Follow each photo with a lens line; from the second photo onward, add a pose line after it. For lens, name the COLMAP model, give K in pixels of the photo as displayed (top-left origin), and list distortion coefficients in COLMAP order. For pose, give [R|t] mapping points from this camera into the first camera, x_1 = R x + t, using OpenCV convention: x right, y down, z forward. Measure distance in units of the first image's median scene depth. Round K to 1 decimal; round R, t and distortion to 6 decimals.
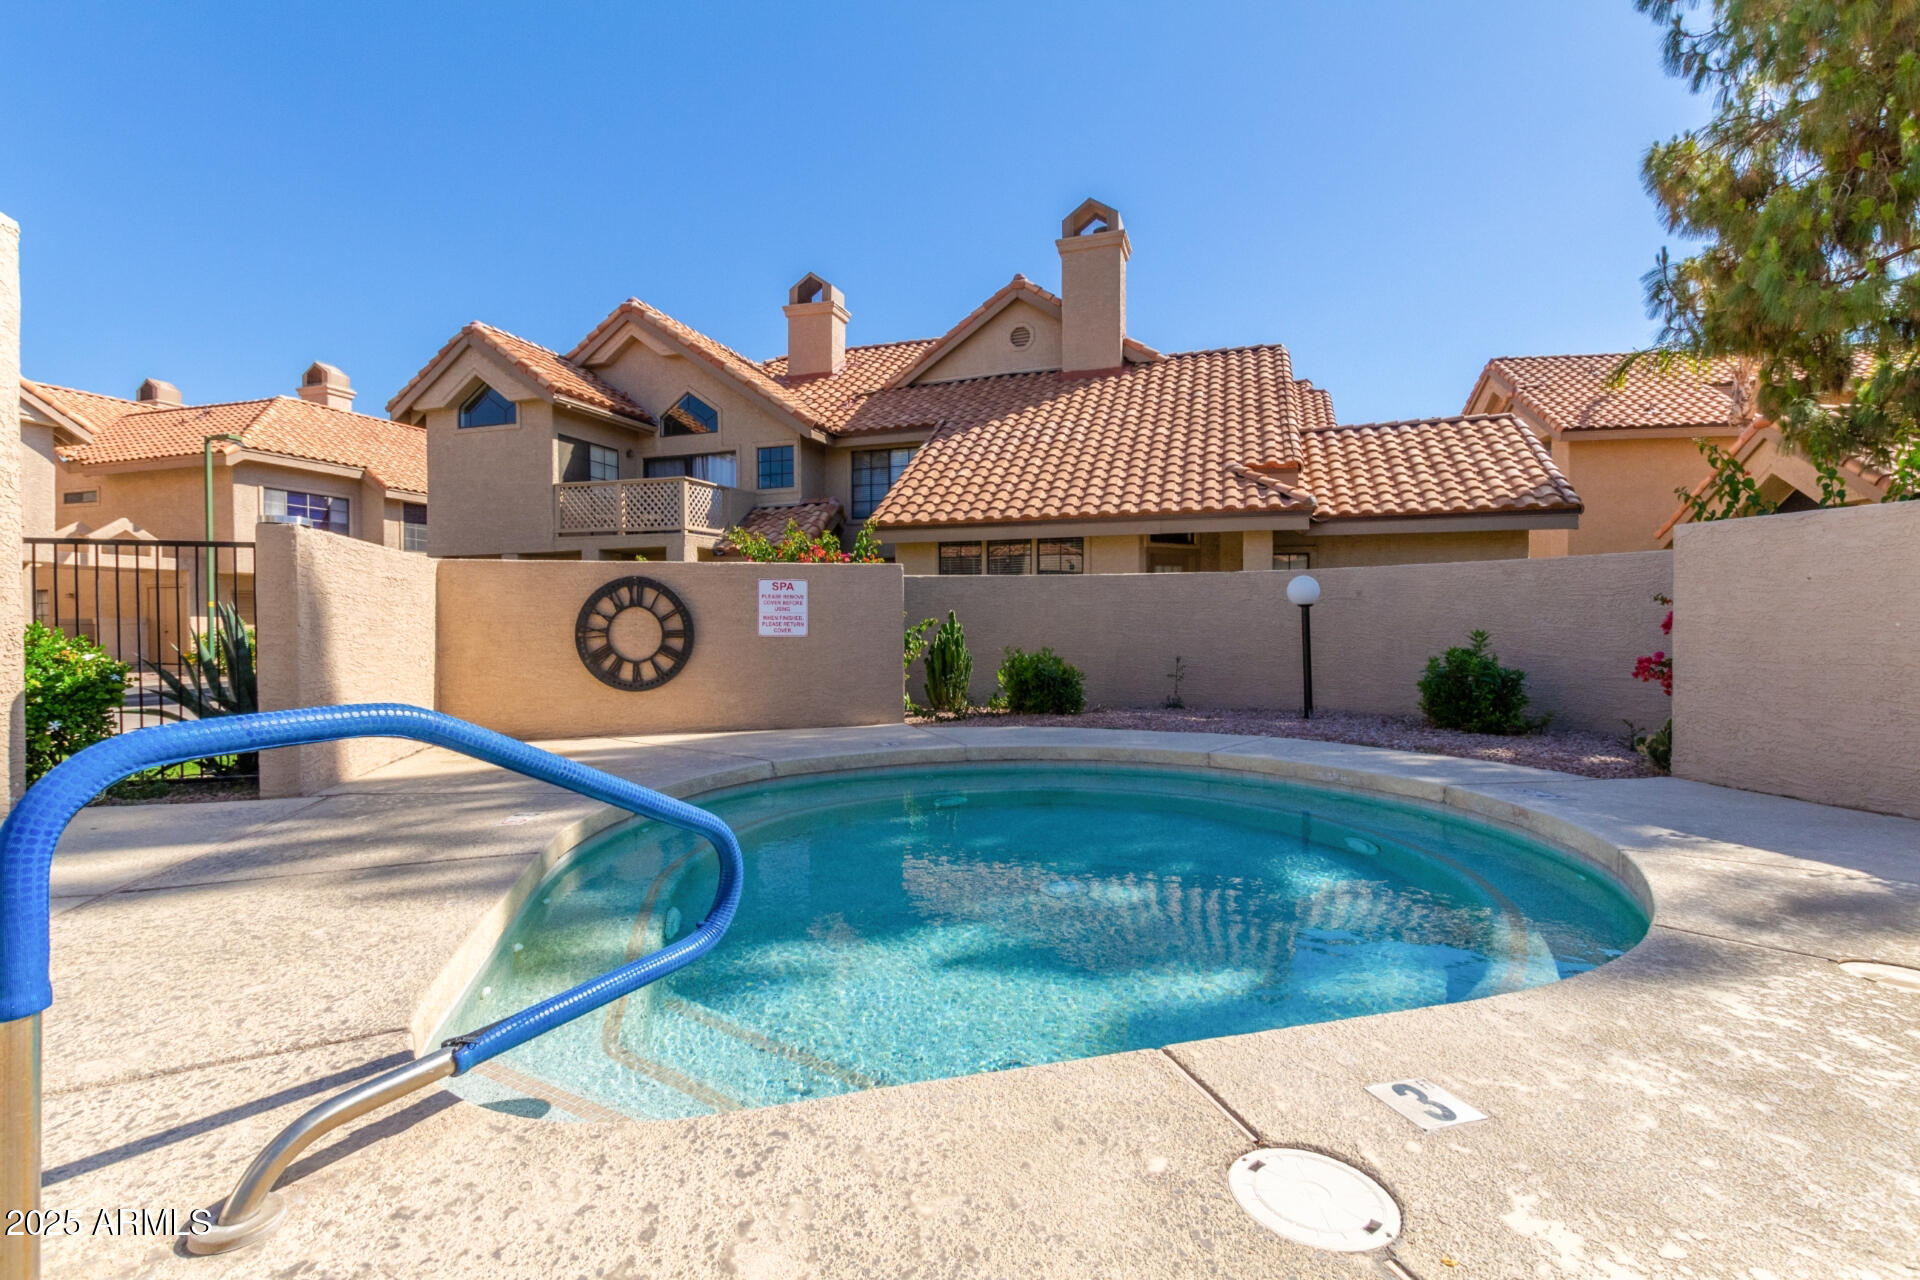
lens RADIAL K [[887.1, 0, 957.7], [0, 887.1, 634.8], [0, 0, 1]] dist [0.004230, 0.000158]
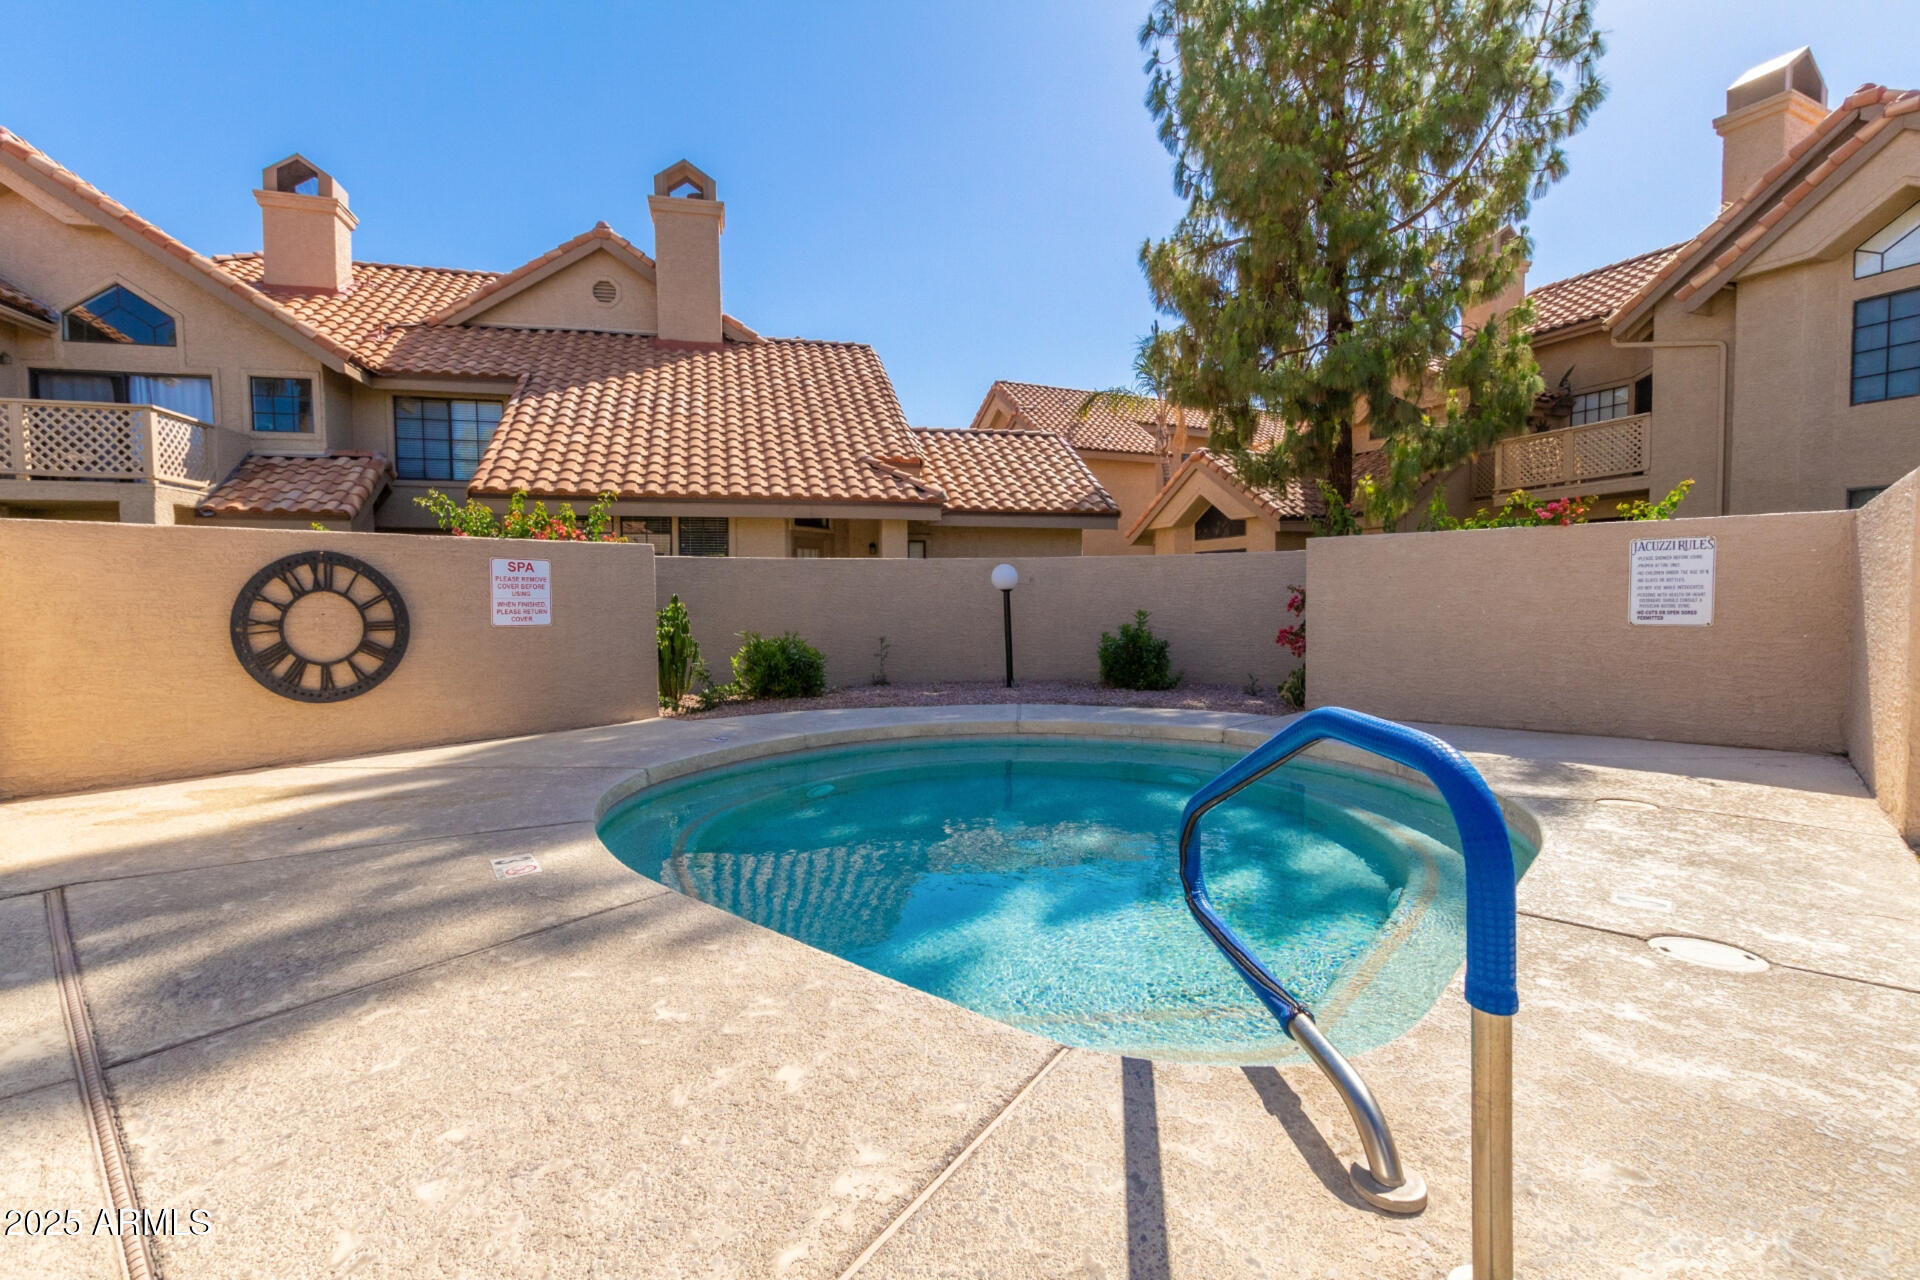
lens RADIAL K [[887.1, 0, 956.2], [0, 887.1, 636.2], [0, 0, 1]] dist [0.004230, 0.000158]
pose [[0.836024, -0.026751, 0.548041, -0.193787], [0.012256, 0.999472, 0.030089, -0.005614], [-0.548556, -0.018438, 0.835910, 0.041218]]
